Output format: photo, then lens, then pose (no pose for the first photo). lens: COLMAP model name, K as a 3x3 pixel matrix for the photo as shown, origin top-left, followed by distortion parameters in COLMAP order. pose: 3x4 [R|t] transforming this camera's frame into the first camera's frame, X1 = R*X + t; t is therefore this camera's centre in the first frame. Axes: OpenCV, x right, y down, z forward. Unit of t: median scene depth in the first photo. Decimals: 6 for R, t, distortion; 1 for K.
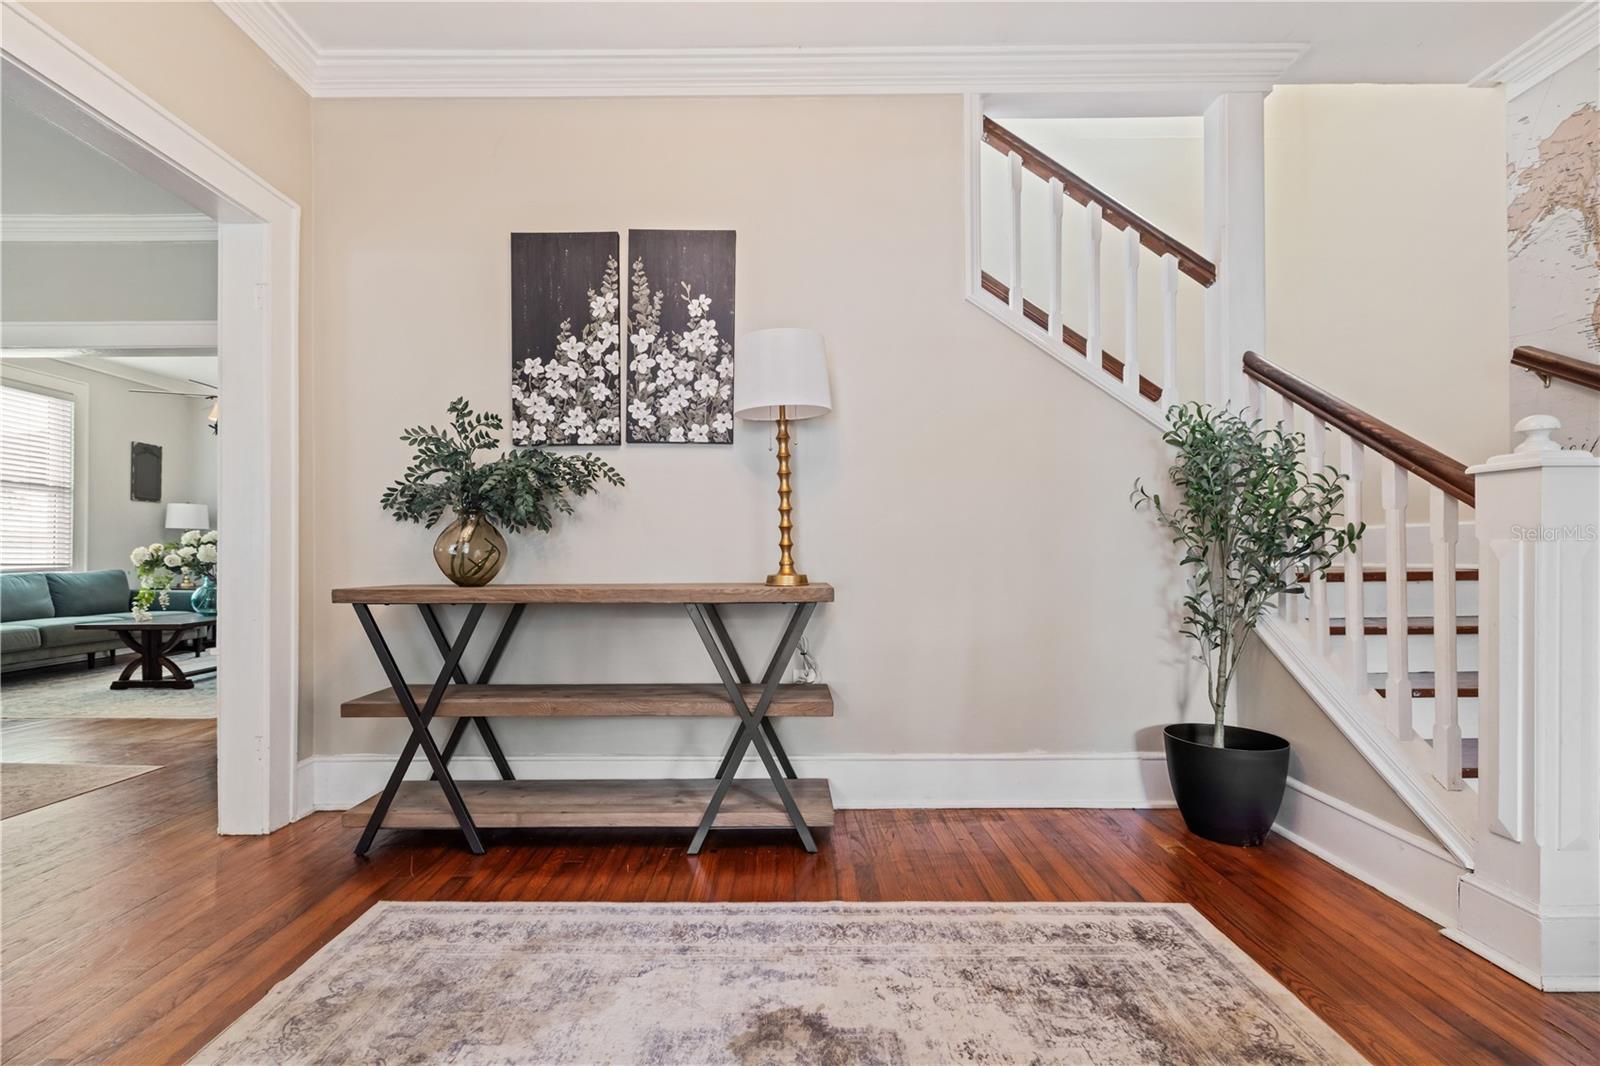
lens RADIAL K [[683.9, 0, 796.7], [0, 683.9, 557.1], [0, 0, 1]] dist [-0.001538, -0.000633]
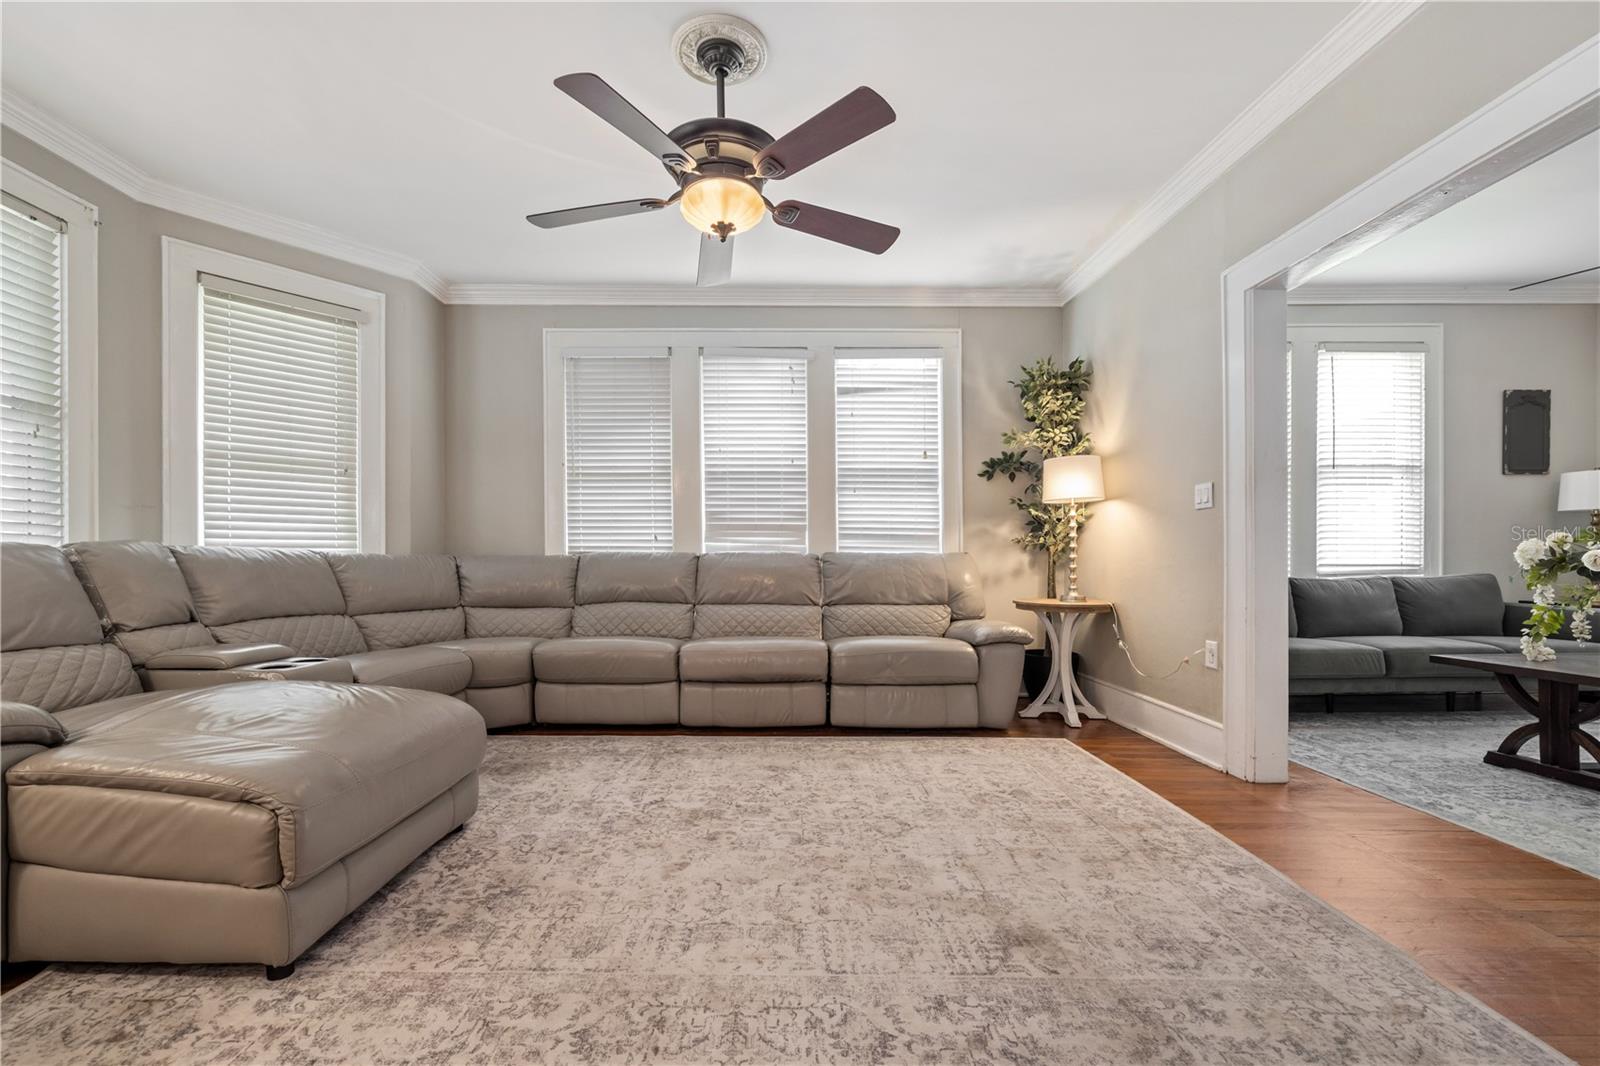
lens RADIAL K [[694.8, 0, 760.4], [0, 694.8, 561.7], [0, 0, 1]] dist [0.000182, 0.000222]
pose [[0.000094, 0.001795, -0.999998, -0.326197], [0.003350, 0.999993, 0.001795, 0.002862], [0.999994, -0.003351, 0.000088, 0.296053]]
